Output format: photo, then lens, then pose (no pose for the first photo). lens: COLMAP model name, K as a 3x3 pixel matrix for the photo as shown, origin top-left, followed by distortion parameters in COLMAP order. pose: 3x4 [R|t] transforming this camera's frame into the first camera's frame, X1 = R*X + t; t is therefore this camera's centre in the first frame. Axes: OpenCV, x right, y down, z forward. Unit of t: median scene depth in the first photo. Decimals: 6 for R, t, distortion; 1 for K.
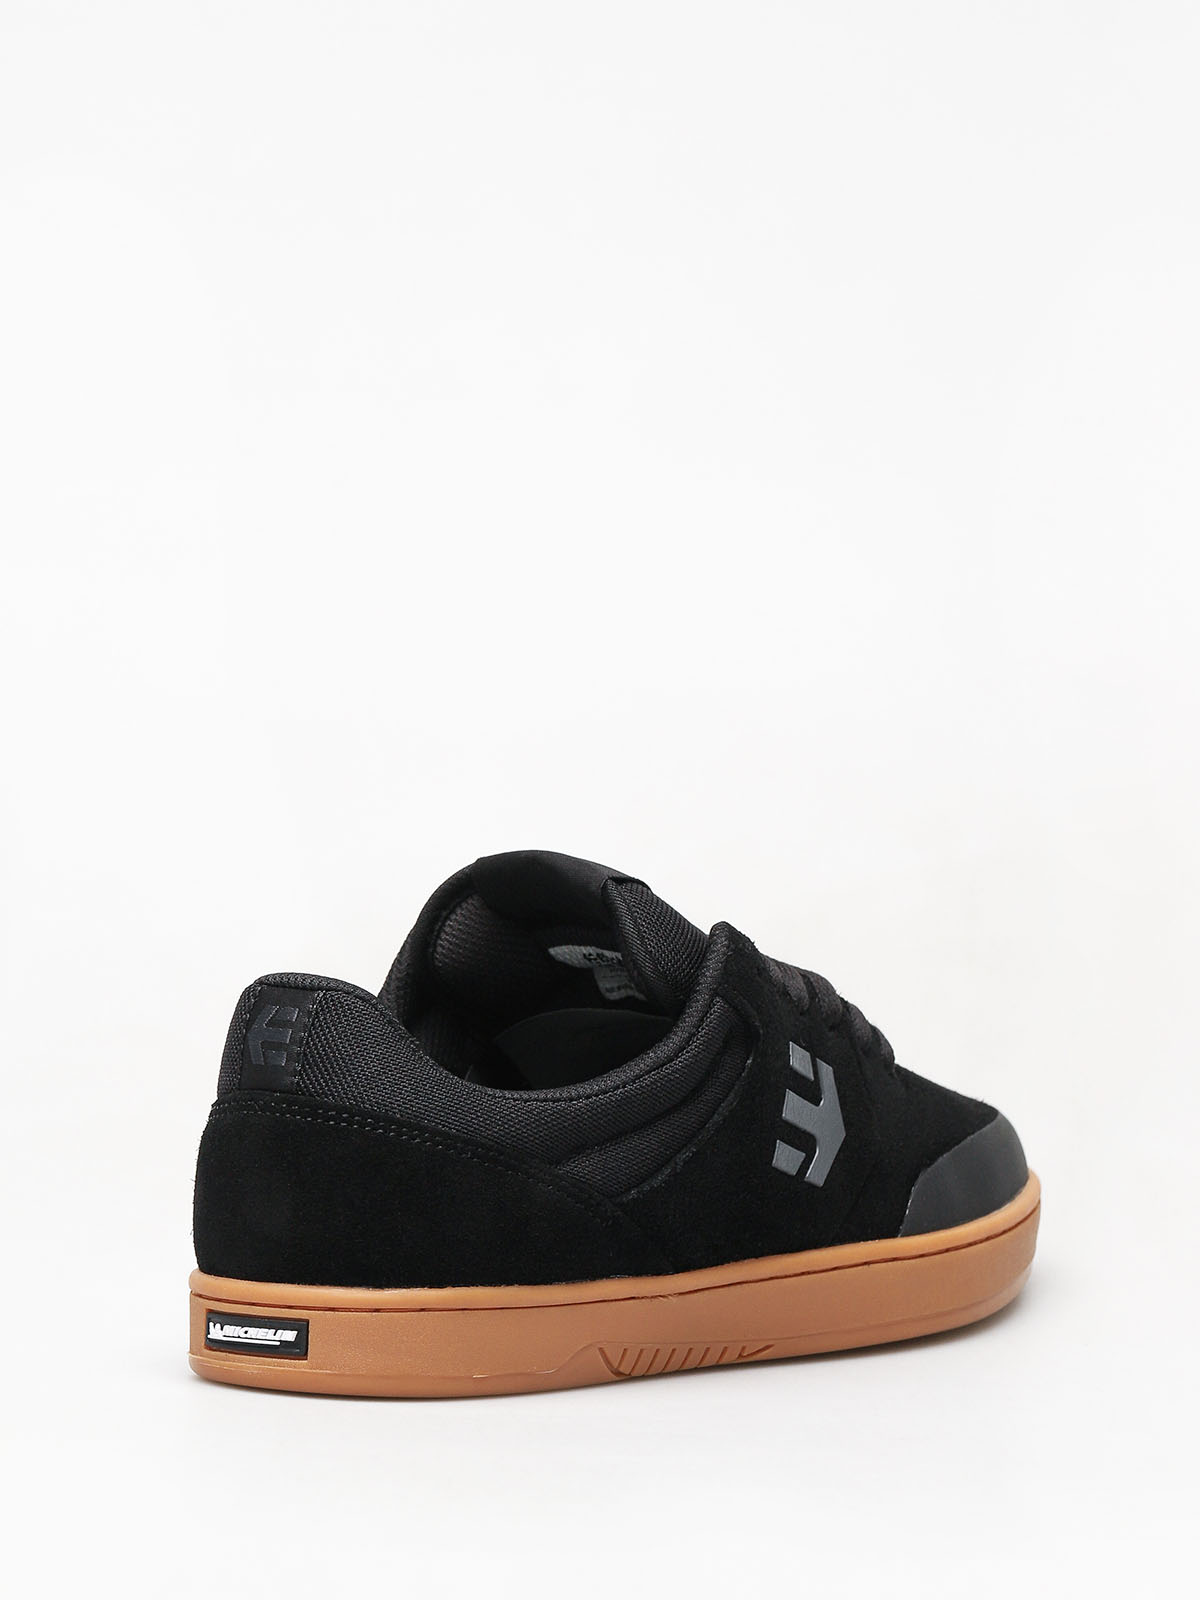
lens RADIAL K [[5539.6, 0, 599.5], [0, 5539.6, 800.8], [0, 0, 1]] dist [-0.272763, 0.000000]
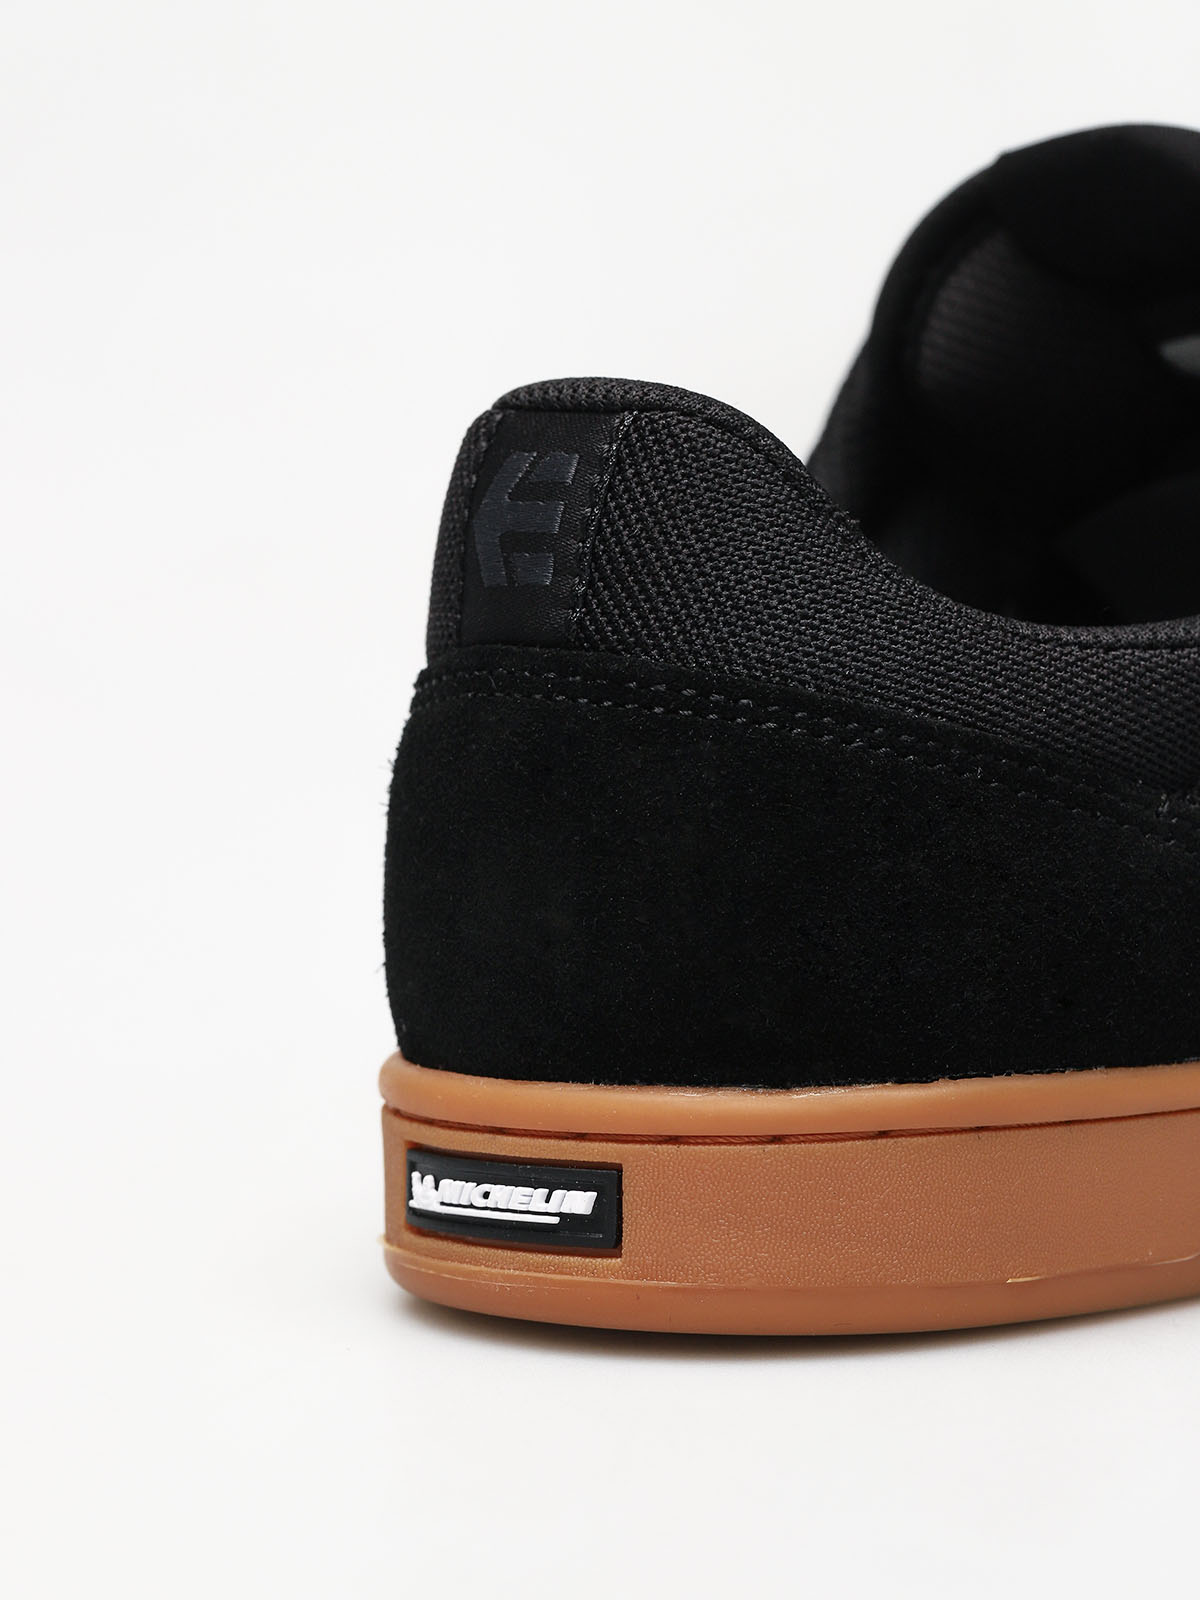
lens RADIAL K [[5539.6, 0, 600.3], [0, 5539.6, 798.7], [0, 0, 1]] dist [-0.272763, 0.000000]
pose [[0.991600, -0.033442, -0.124946, 0.001159], [0.040418, 0.997738, 0.053716, 0.041354], [0.122867, -0.058315, 0.990708, 0.565134]]
